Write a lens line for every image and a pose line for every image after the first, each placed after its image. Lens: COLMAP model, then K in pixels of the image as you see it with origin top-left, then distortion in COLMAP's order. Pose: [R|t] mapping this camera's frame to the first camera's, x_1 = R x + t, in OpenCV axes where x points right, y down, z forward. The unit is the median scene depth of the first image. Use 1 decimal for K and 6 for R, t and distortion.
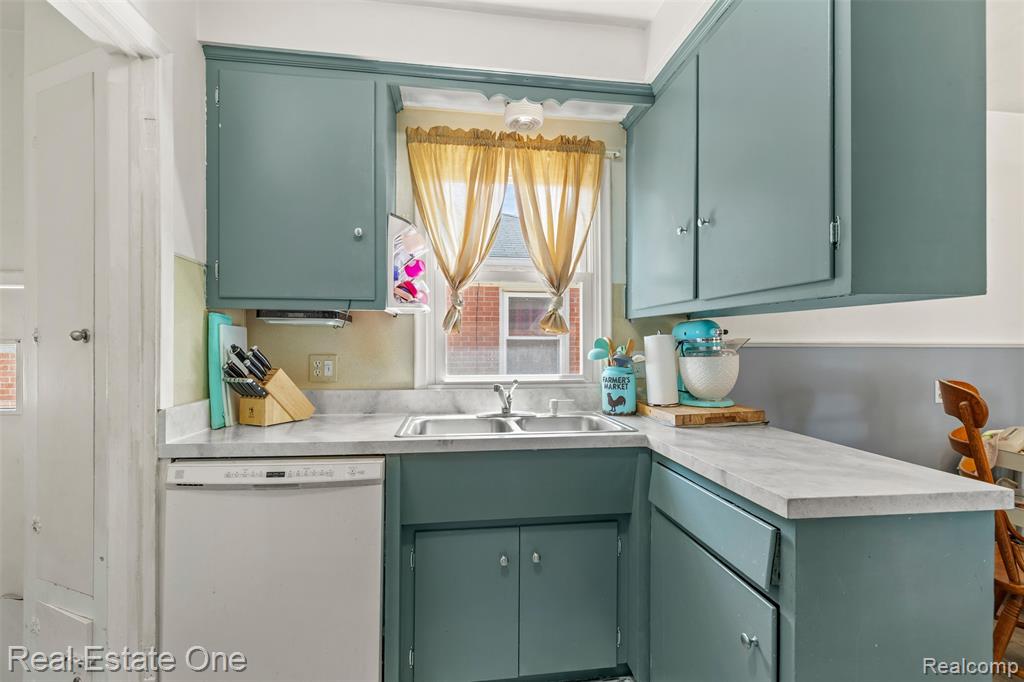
lens RADIAL K [[465.0, 0, 515.2], [0, 465.0, 345.2], [0, 0, 1]] dist [0.010369, 0.000317]
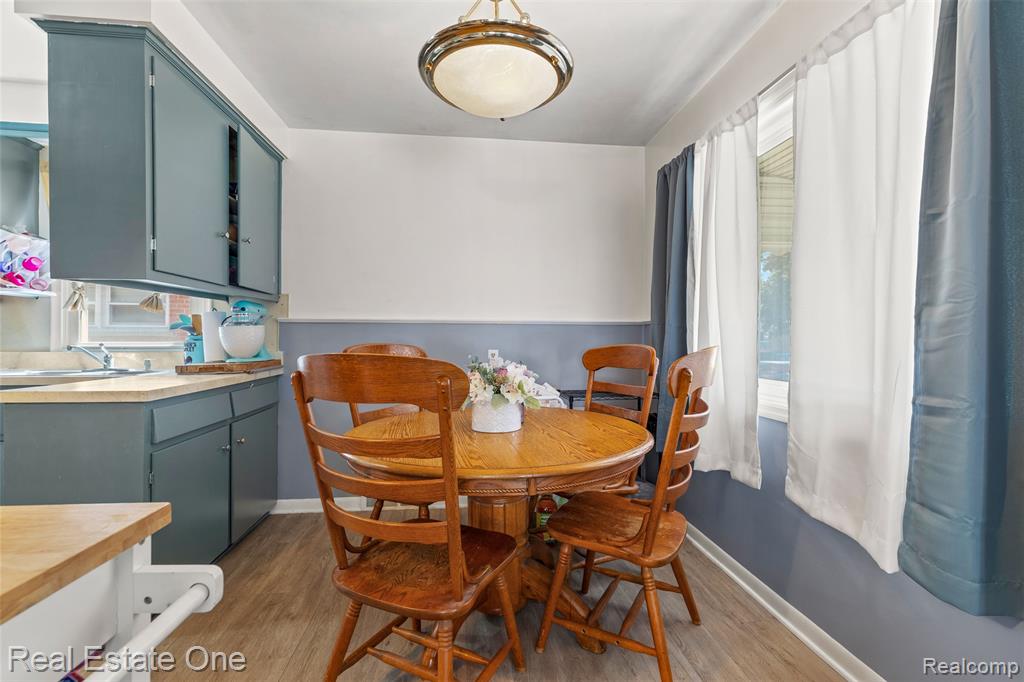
lens RADIAL K [[465.0, 0, 509.4], [0, 465.0, 340.2], [0, 0, 1]] dist [0.010369, 0.000317]
pose [[0.999840, 0.003596, -0.017539, 1.195670], [-0.003384, 0.999921, 0.012093, 0.040718], [0.017581, -0.012031, 0.999773, -0.374639]]
